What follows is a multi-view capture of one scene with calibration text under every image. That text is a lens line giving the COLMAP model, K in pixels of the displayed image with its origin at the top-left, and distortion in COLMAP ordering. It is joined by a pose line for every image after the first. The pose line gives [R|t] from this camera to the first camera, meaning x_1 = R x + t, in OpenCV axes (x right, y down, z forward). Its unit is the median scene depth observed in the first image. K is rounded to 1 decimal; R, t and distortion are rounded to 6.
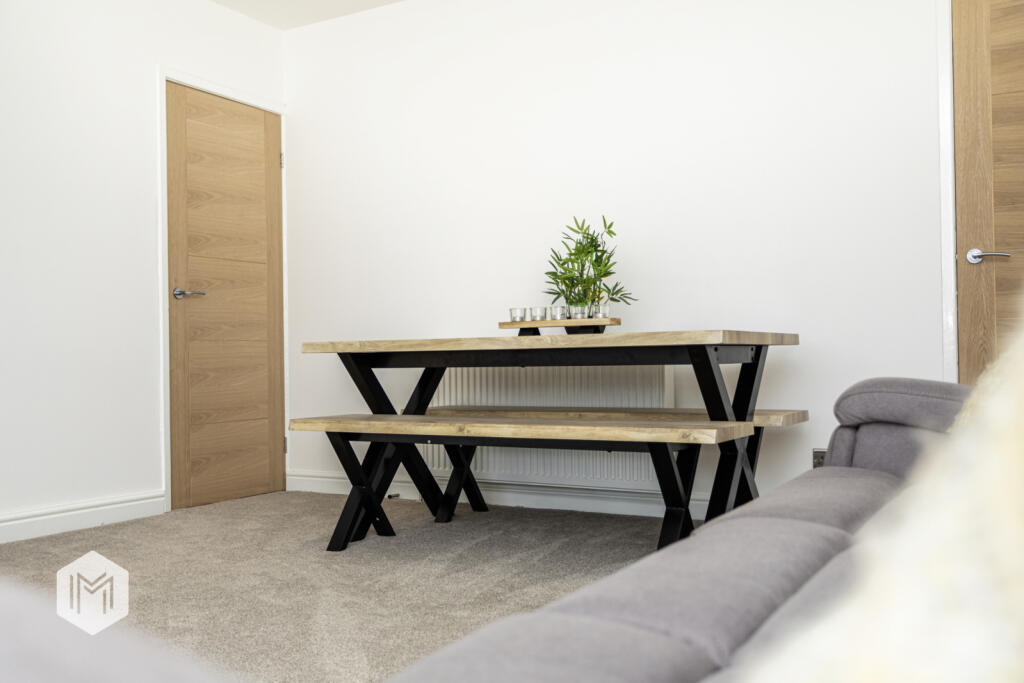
lens RADIAL K [[959.4, 0, 510.5], [0, 959.4, 344.6], [0, 0, 1]] dist [0.010983, 0.000000]
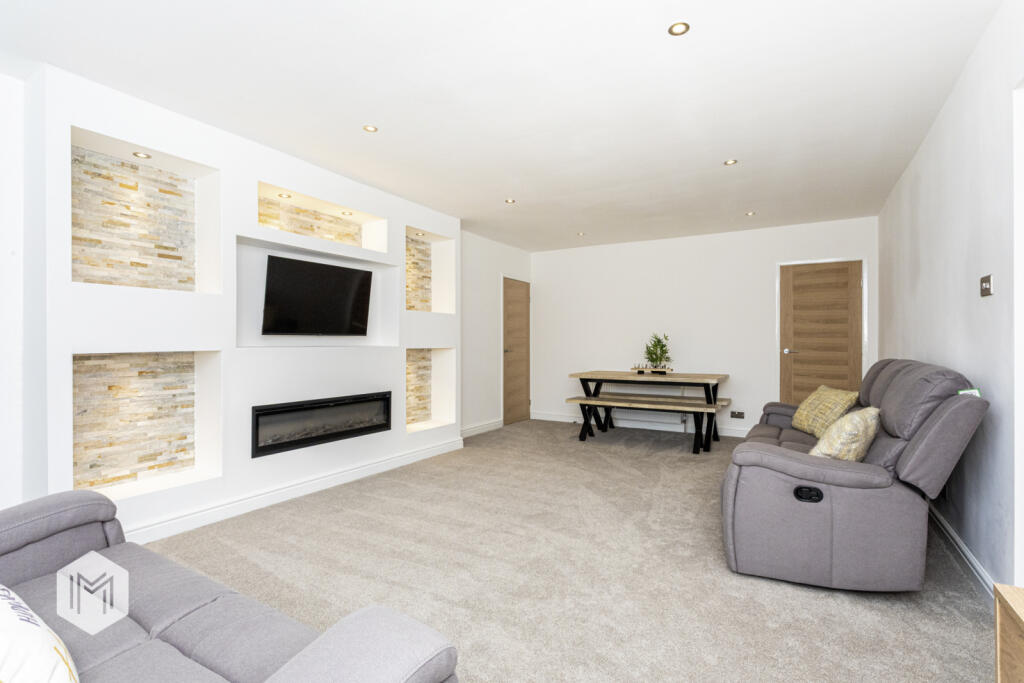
lens RADIAL K [[490.1, 0, 516.9], [0, 490.1, 338.8], [0, 0, 1]] dist [-0.004714, -0.000019]
pose [[0.999746, 0.020999, -0.008190, -0.354985], [-0.020975, 0.999775, 0.003090, -0.111569], [0.008253, -0.002917, 0.999962, -0.555355]]
